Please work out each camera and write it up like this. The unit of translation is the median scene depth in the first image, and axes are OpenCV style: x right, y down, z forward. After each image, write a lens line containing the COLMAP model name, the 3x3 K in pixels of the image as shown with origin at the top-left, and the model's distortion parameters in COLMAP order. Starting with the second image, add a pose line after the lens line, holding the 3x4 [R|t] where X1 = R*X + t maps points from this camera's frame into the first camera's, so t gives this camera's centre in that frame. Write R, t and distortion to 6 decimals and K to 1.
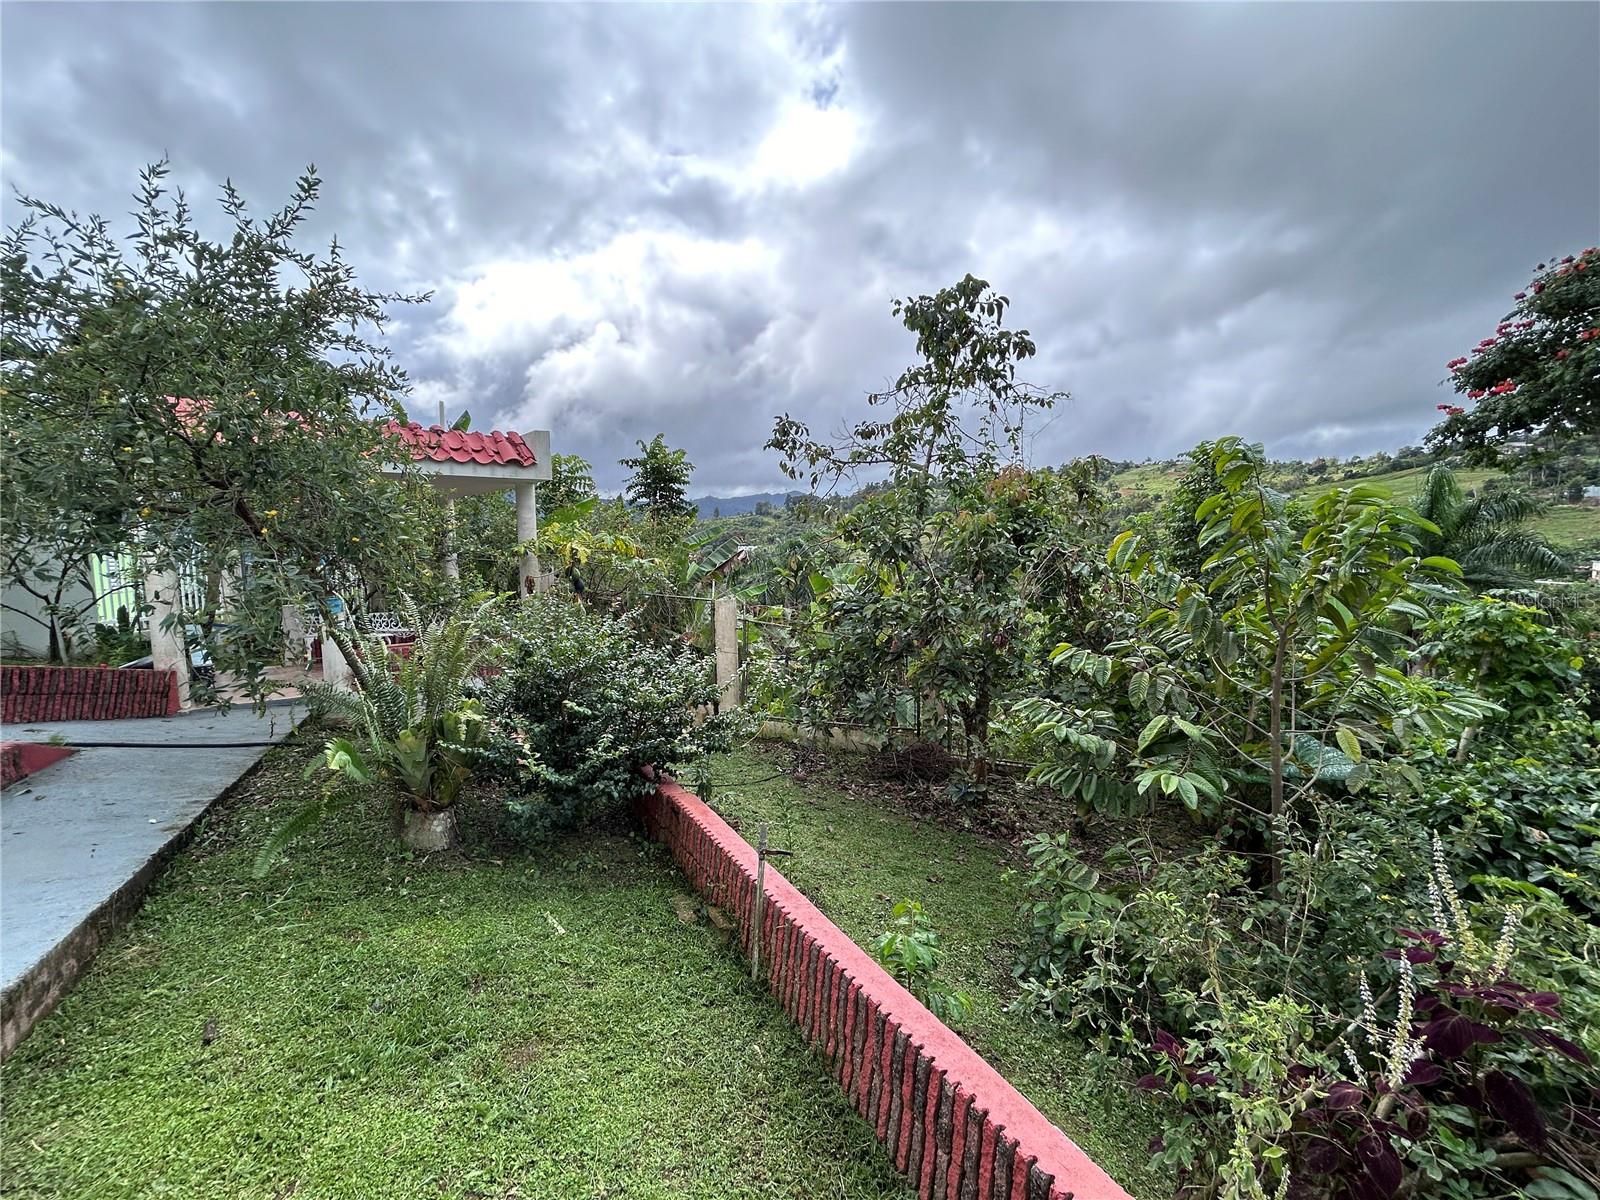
lens RADIAL K [[647.0, 0, 796.4], [0, 647.0, 605.9], [0, 0, 1]] dist [-0.009784, -0.000018]
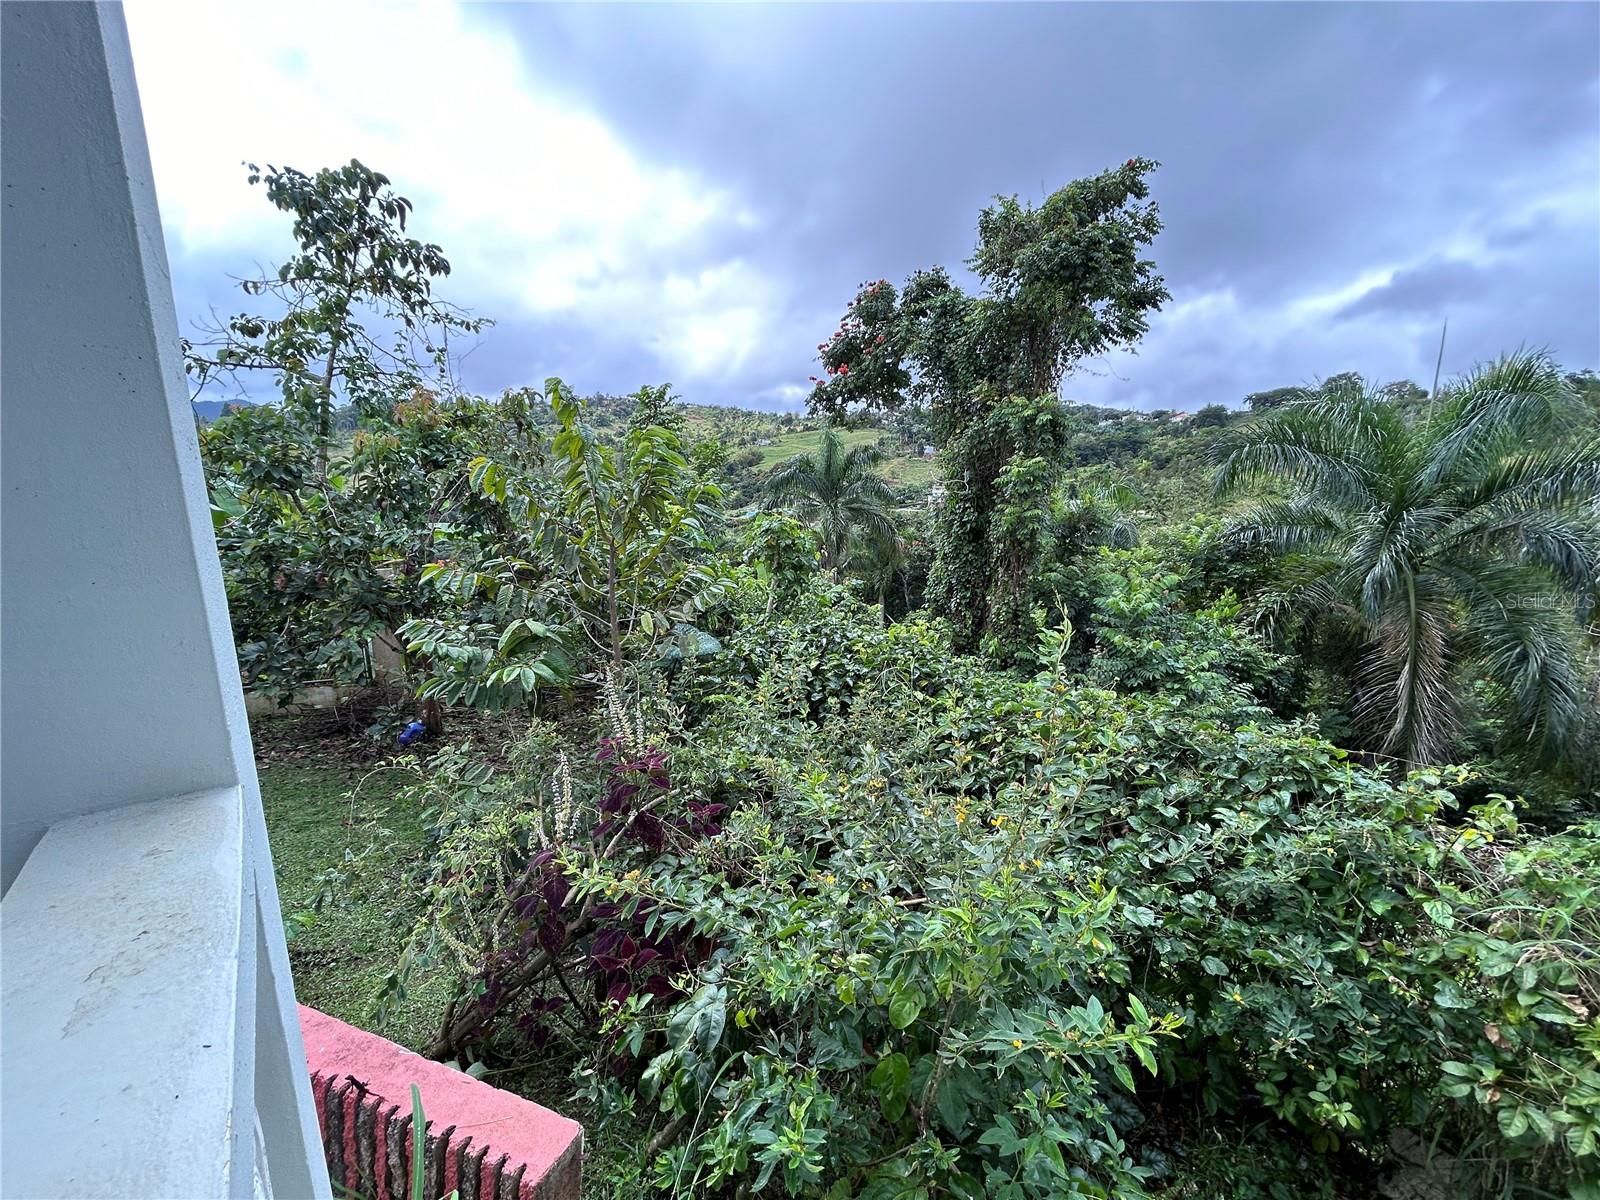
lens RADIAL K [[646.0, 0, 801.4], [0, 646.0, 600.4], [0, 0, 1]] dist [-0.002502, 0.004172]
pose [[0.753911, -0.104692, 0.648581, 0.085071], [0.041576, 0.992846, 0.111934, 0.010568], [-0.655660, -0.057423, 0.752870, -0.097069]]
